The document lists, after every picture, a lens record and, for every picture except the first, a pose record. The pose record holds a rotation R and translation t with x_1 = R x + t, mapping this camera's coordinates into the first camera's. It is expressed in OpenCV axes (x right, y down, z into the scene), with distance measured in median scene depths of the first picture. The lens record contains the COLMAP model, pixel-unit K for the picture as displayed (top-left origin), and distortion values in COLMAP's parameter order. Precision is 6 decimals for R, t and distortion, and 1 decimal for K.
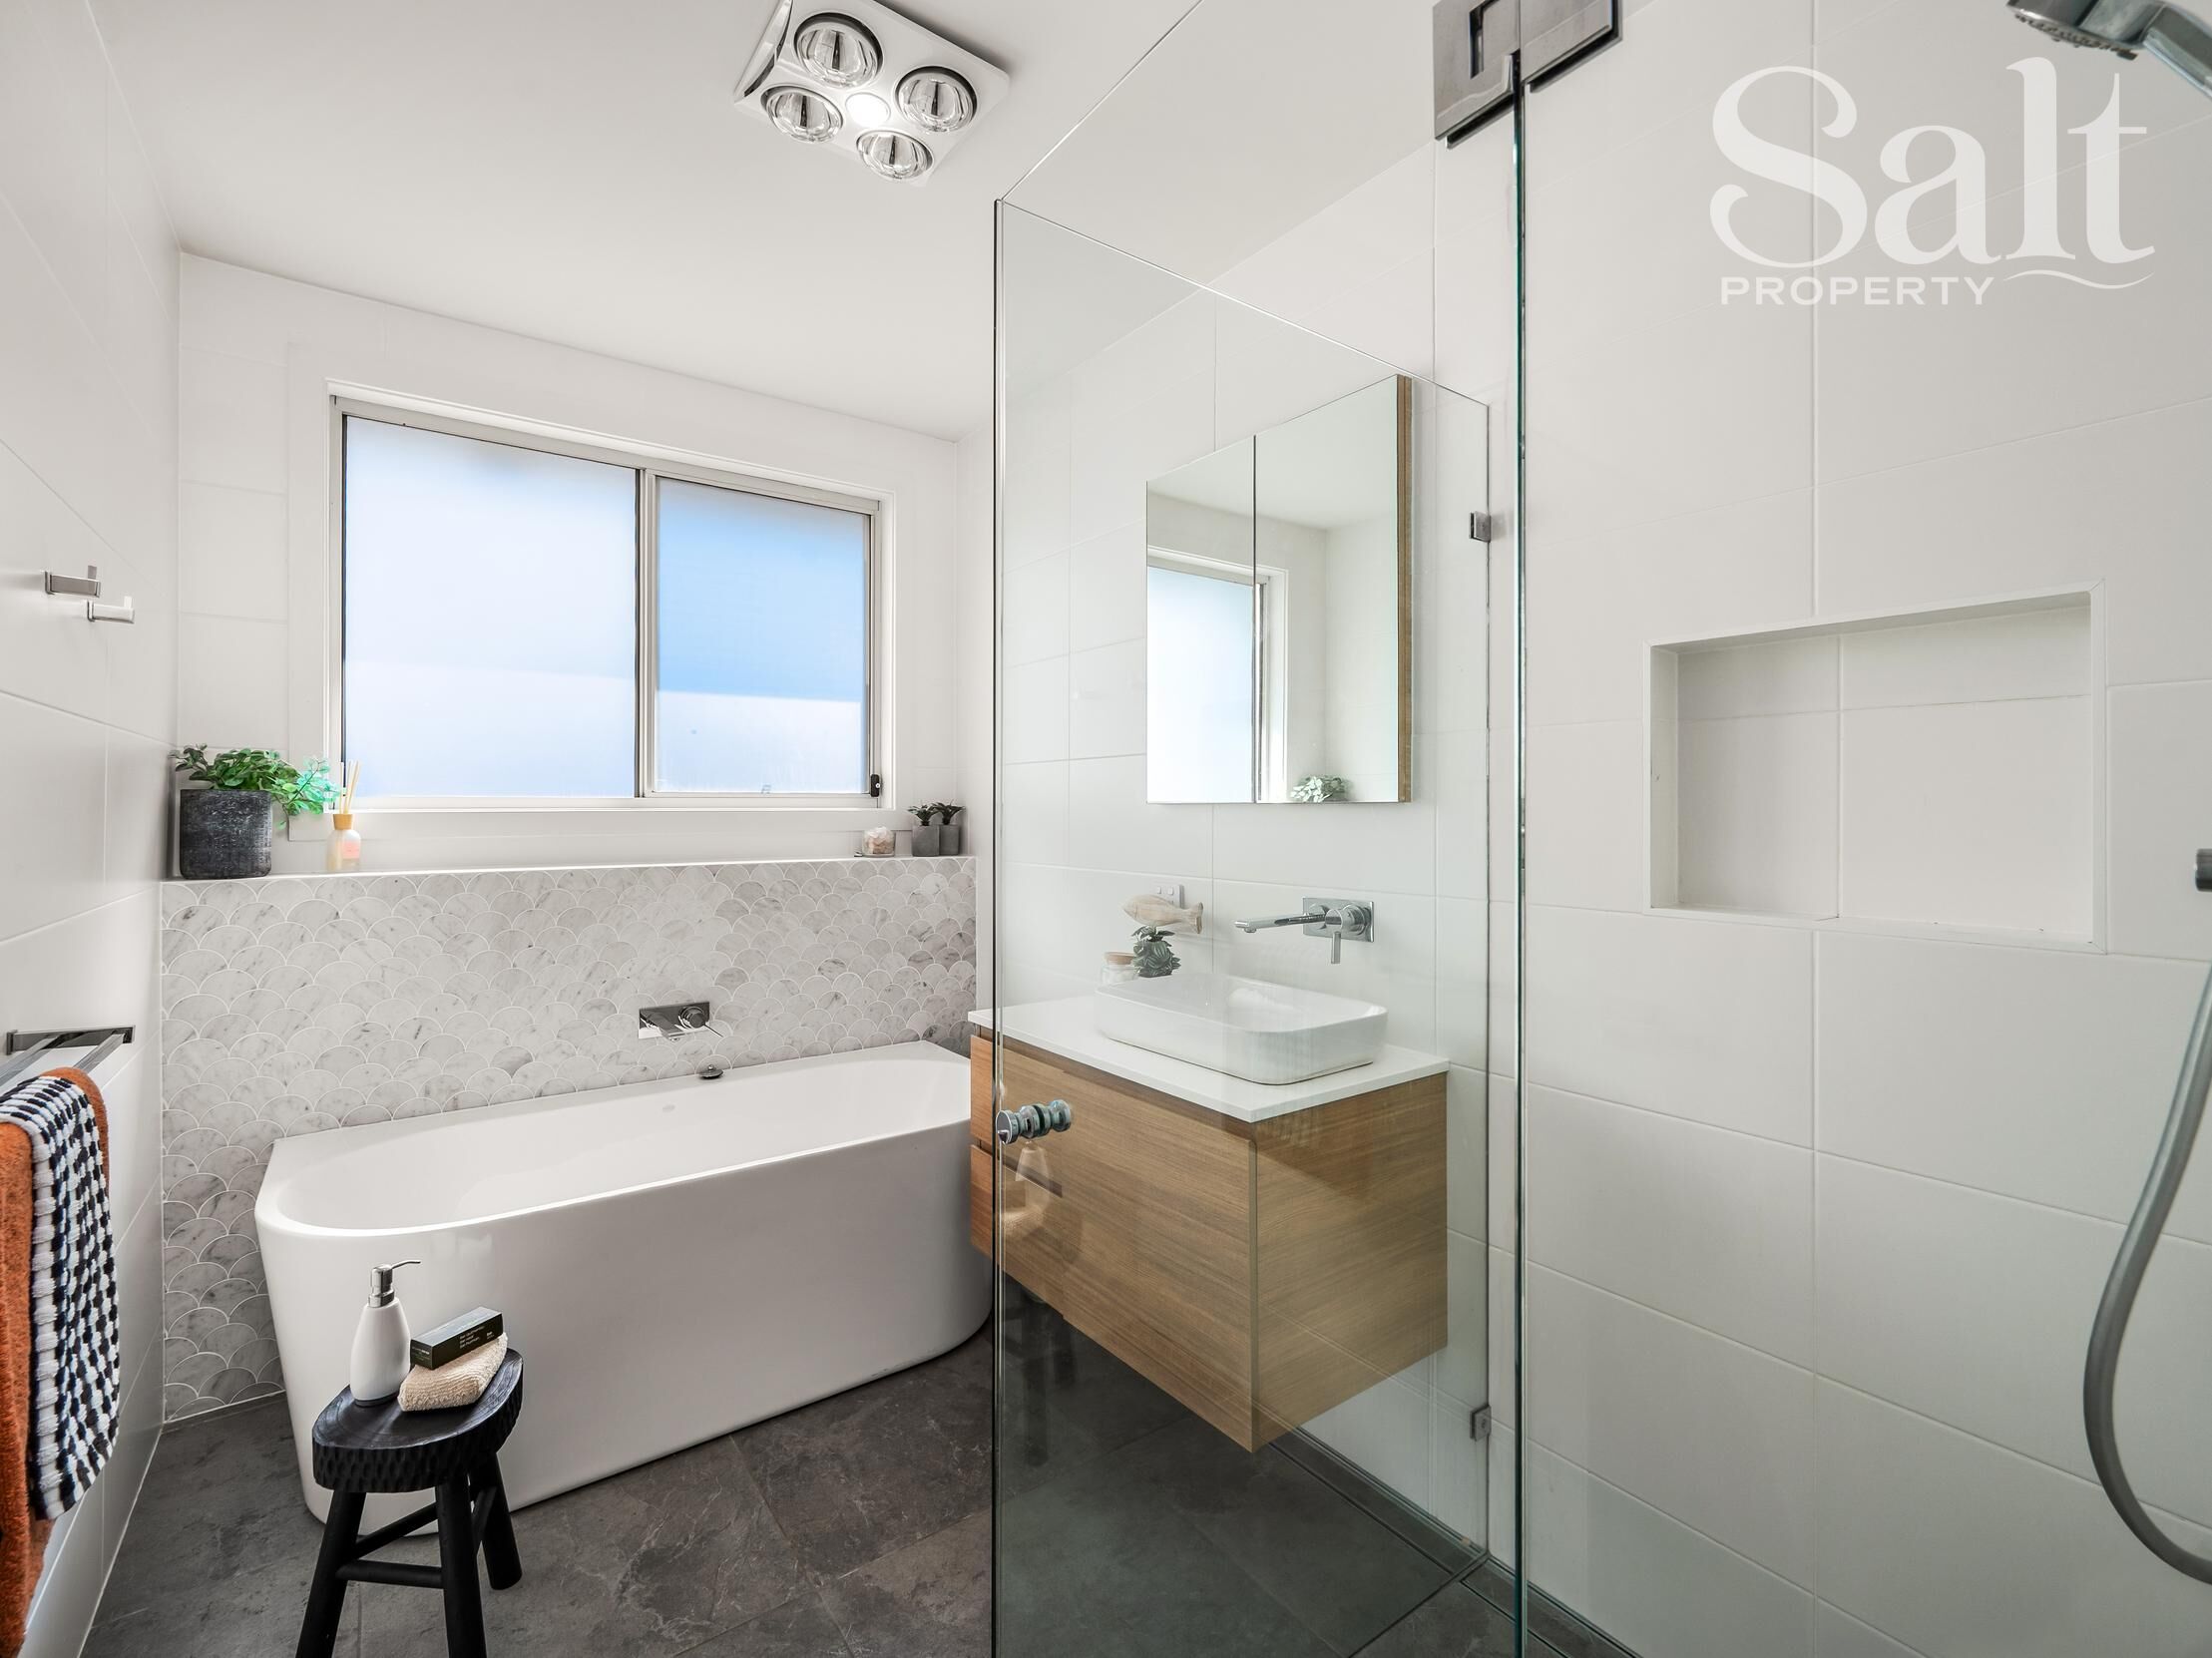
lens RADIAL K [[981.6, 0, 1107.4], [0, 981.6, 823.9], [0, 0, 1]] dist [-0.001827, 0.000263]
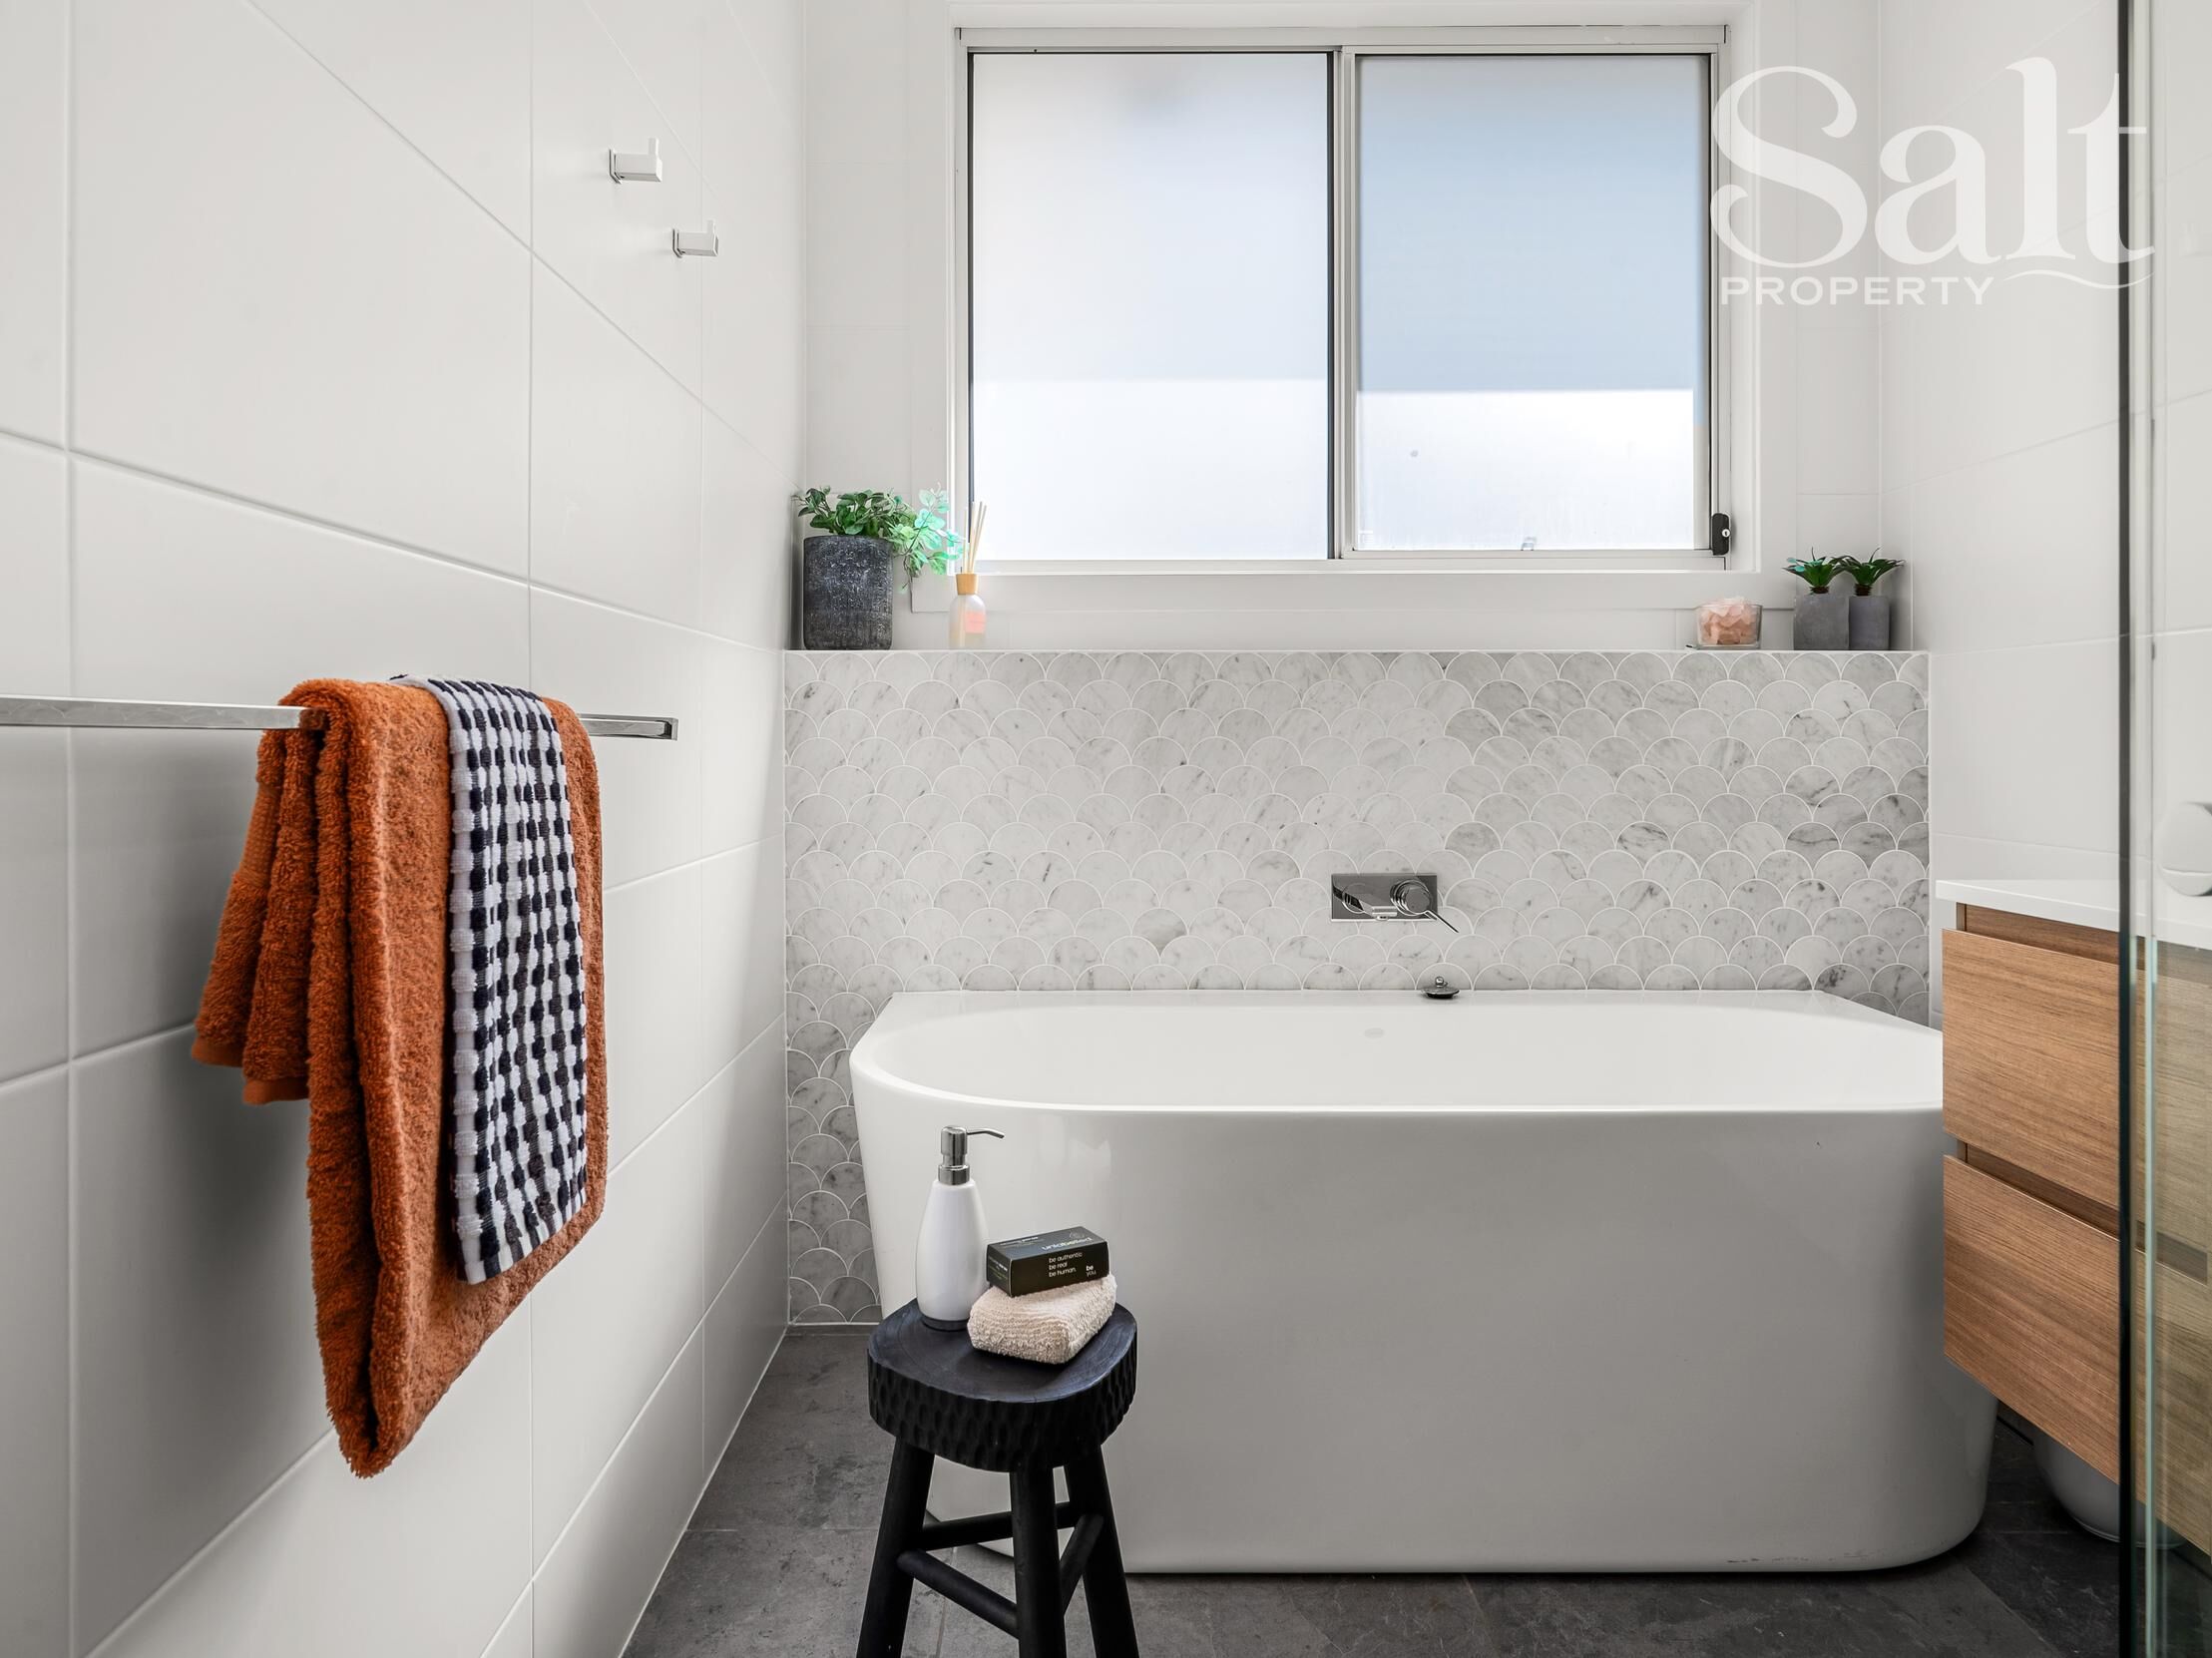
lens RADIAL K [[1346.4, 0, 1104.2], [0, 1346.4, 828.4], [0, 0, 1]] dist [-0.005932, 0.004352]
pose [[0.798184, -0.003331, -0.602404, -0.077014], [0.001737, 0.999993, -0.003228, 0.184884], [0.602411, 0.001531, 0.798185, 0.241638]]
